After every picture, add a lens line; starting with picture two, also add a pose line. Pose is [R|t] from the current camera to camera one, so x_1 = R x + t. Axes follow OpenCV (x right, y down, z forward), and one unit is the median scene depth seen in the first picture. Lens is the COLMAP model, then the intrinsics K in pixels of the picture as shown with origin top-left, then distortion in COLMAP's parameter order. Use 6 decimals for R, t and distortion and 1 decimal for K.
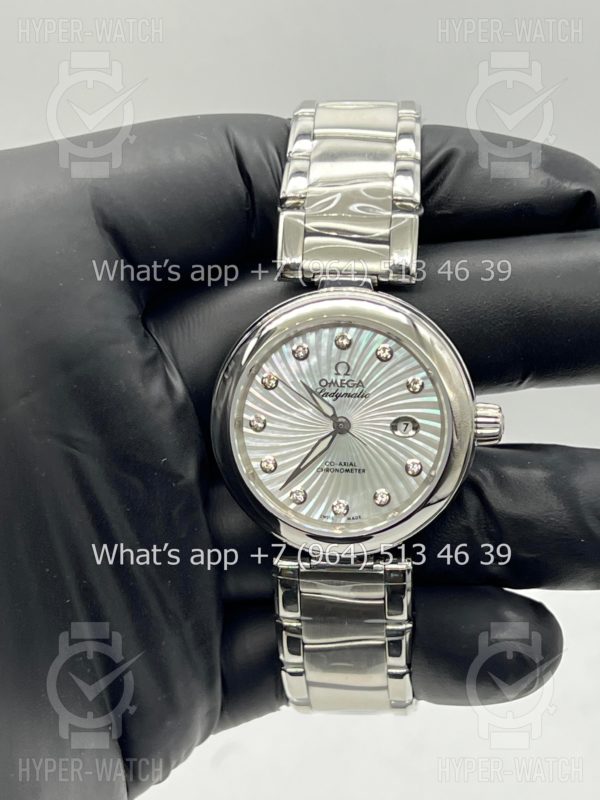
lens RADIAL K [[1814.0, 0, 303.6], [0, 1814.0, 396.9], [0, 0, 1]] dist [0.182207, 0.000000]
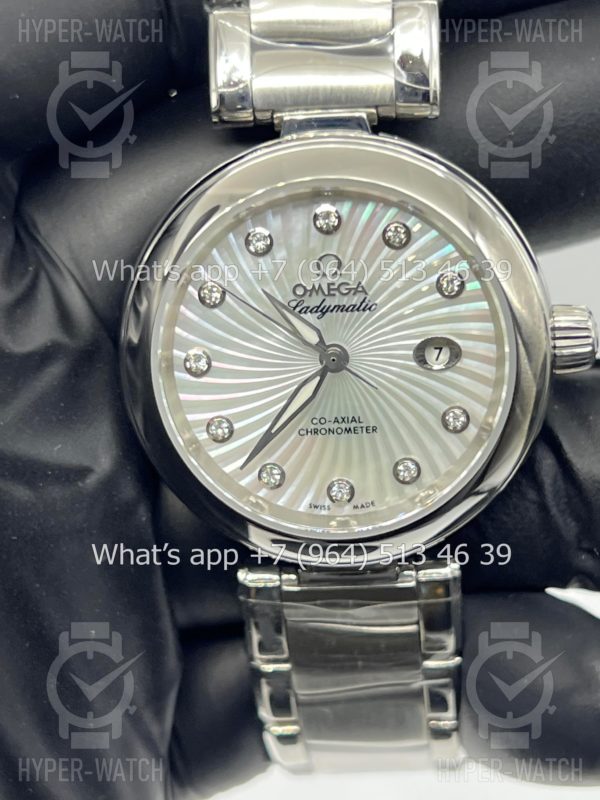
lens RADIAL K [[1814.0, 0, 299.3], [0, 1814.0, 392.0], [0, 0, 1]] dist [0.182207, 0.000000]
pose [[0.997629, -0.068321, 0.008249, 0.003433], [0.067432, 0.994427, 0.081043, -0.023360], [-0.013740, -0.080295, 0.996676, 0.387603]]
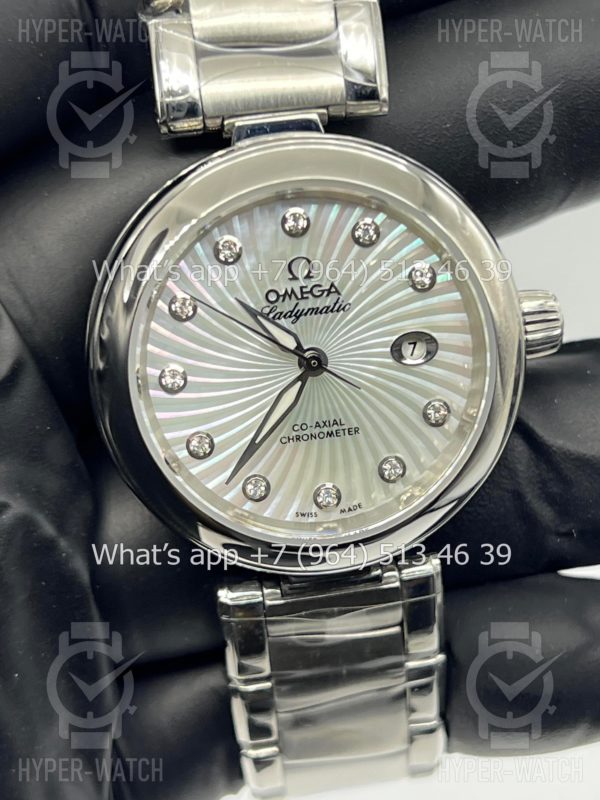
lens RADIAL K [[1814.0, 0, 304.0], [0, 1814.0, 386.4], [0, 0, 1]] dist [0.182207, 0.000000]
pose [[0.970432, -0.154467, 0.185478, -0.094487], [0.143351, 0.987049, 0.072001, -0.020066], [-0.194198, -0.043283, 0.980007, 0.407413]]
